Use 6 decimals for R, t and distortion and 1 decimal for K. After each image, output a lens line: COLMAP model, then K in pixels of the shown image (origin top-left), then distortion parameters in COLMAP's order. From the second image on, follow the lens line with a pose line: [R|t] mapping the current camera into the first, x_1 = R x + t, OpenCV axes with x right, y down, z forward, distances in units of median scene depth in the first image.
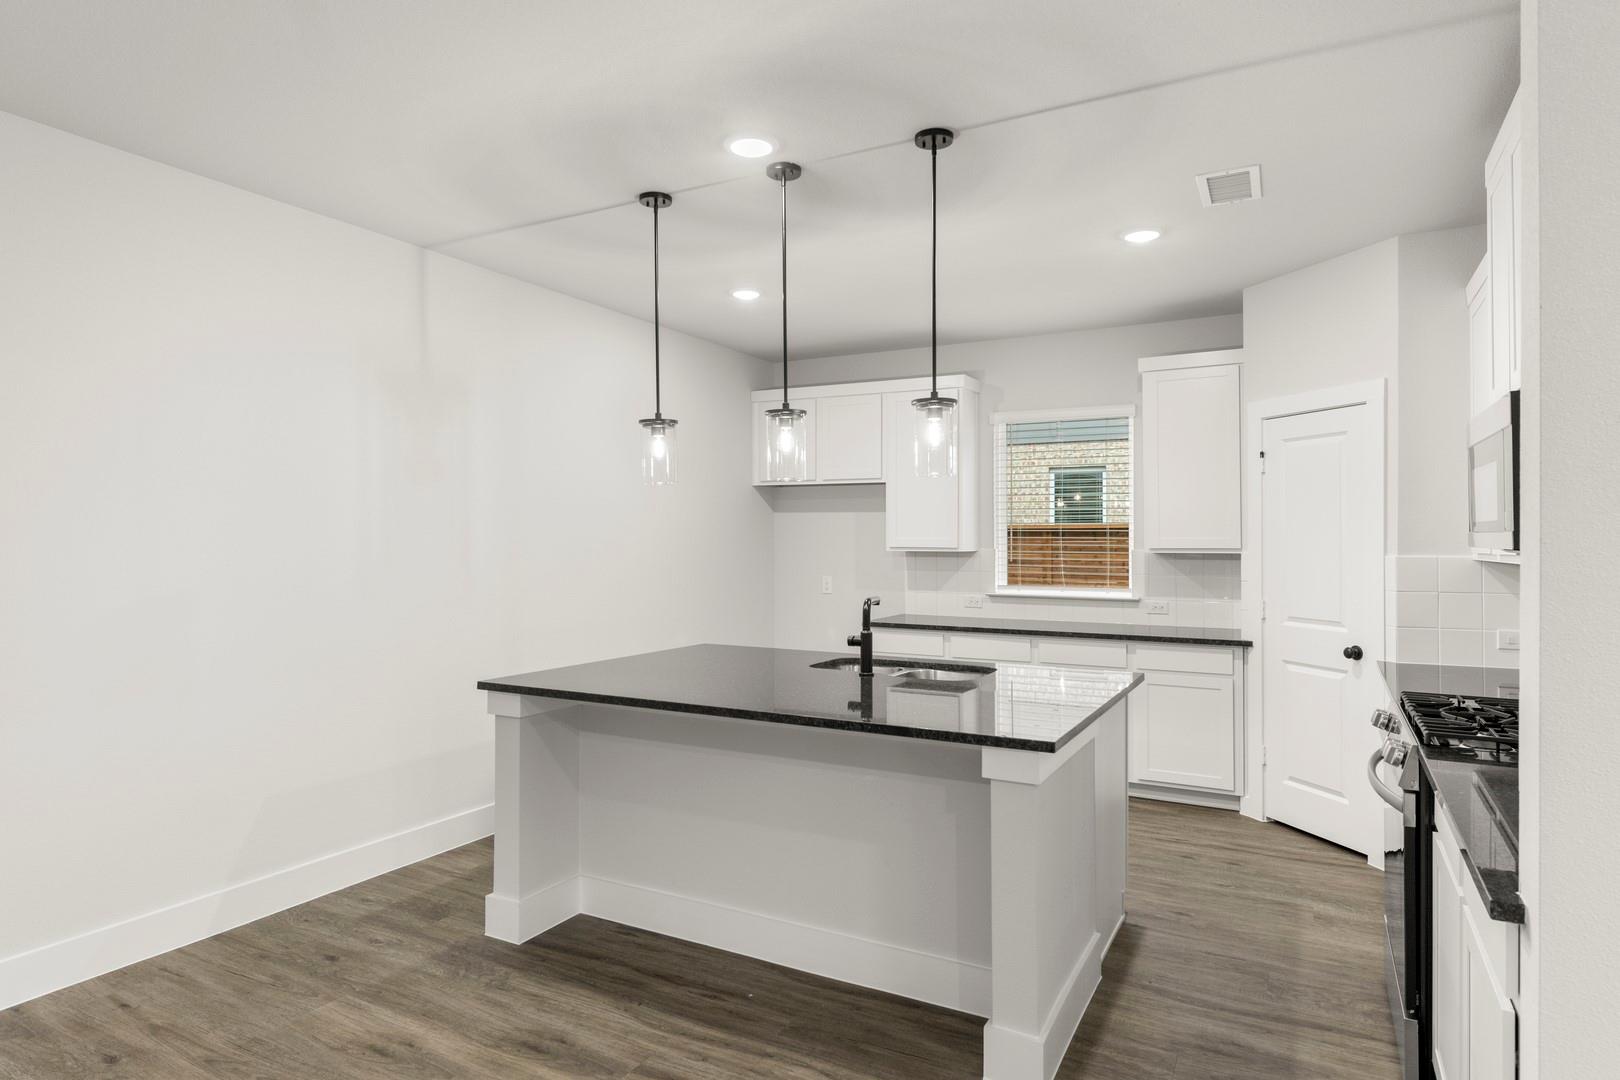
lens RADIAL K [[938.2, 0, 809.3], [0, 938.2, 539.3], [0, 0, 1]] dist [-0.000101, 0.000030]
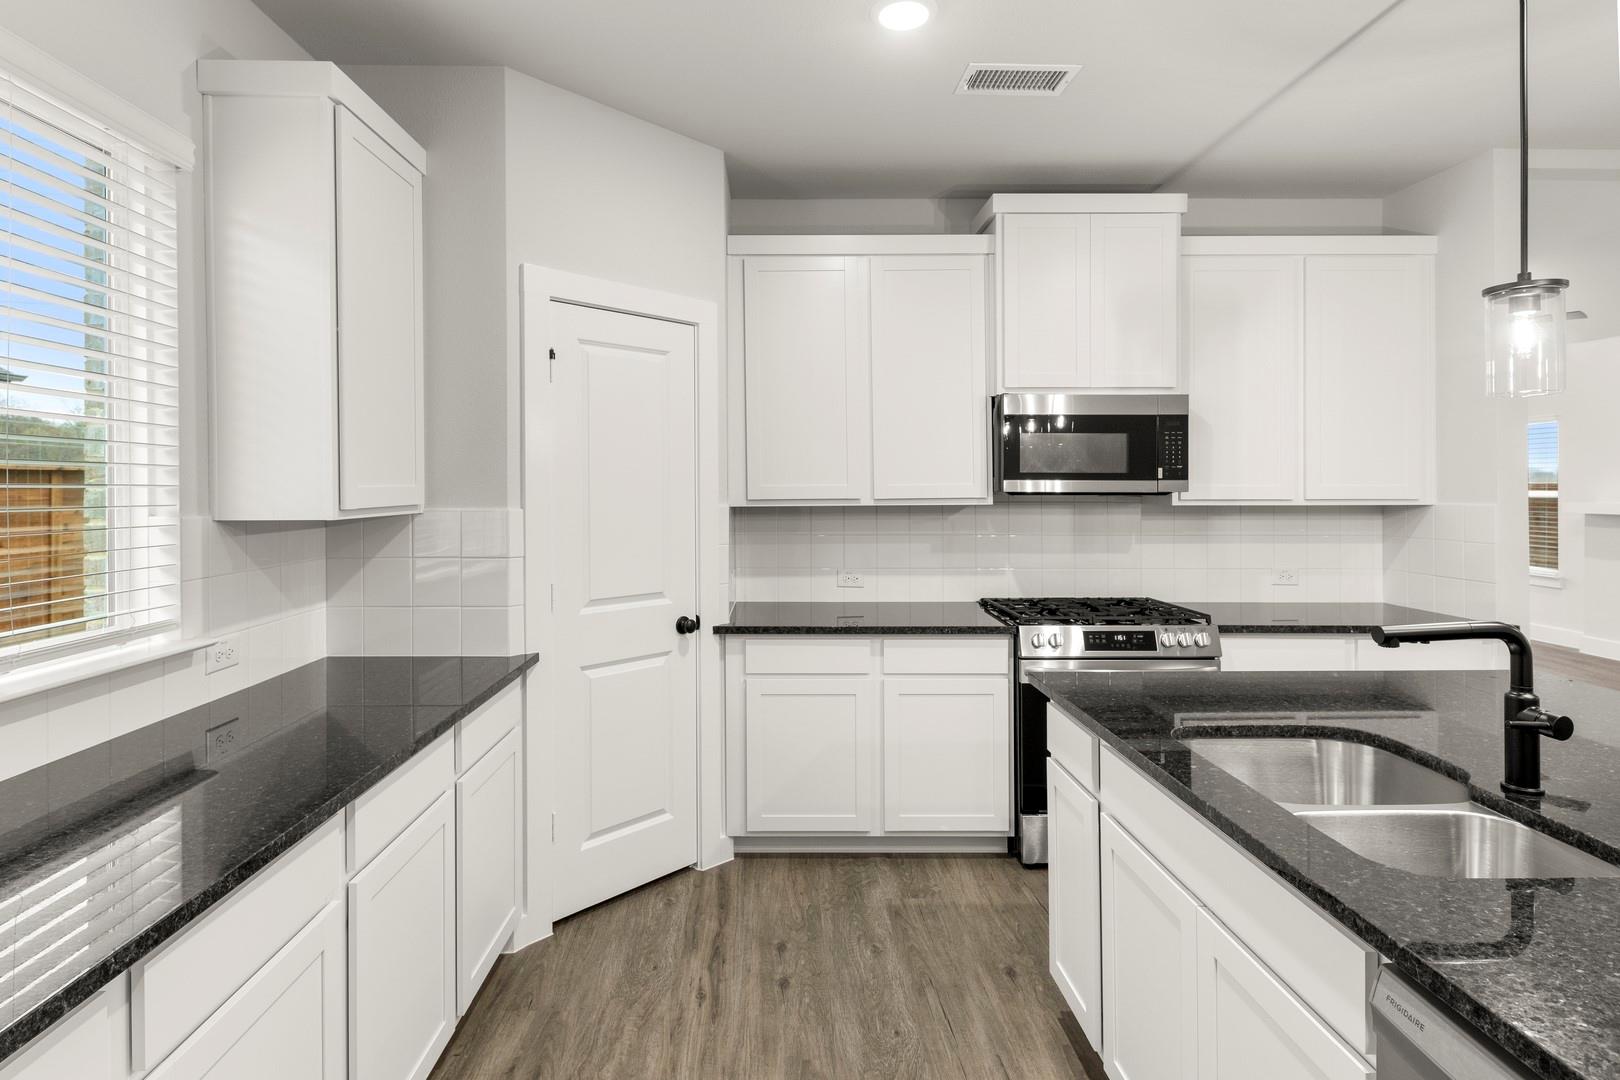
lens RADIAL K [[820.6, 0, 792.5], [0, 820.6, 485.0], [0, 0, 1]] dist [0.003296, 0.000132]
pose [[-0.481842, 0.007658, 0.876224, -0.090382], [0.008530, 0.999955, -0.004049, 0.001946], [-0.876216, 0.005524, -0.481886, 1.233831]]
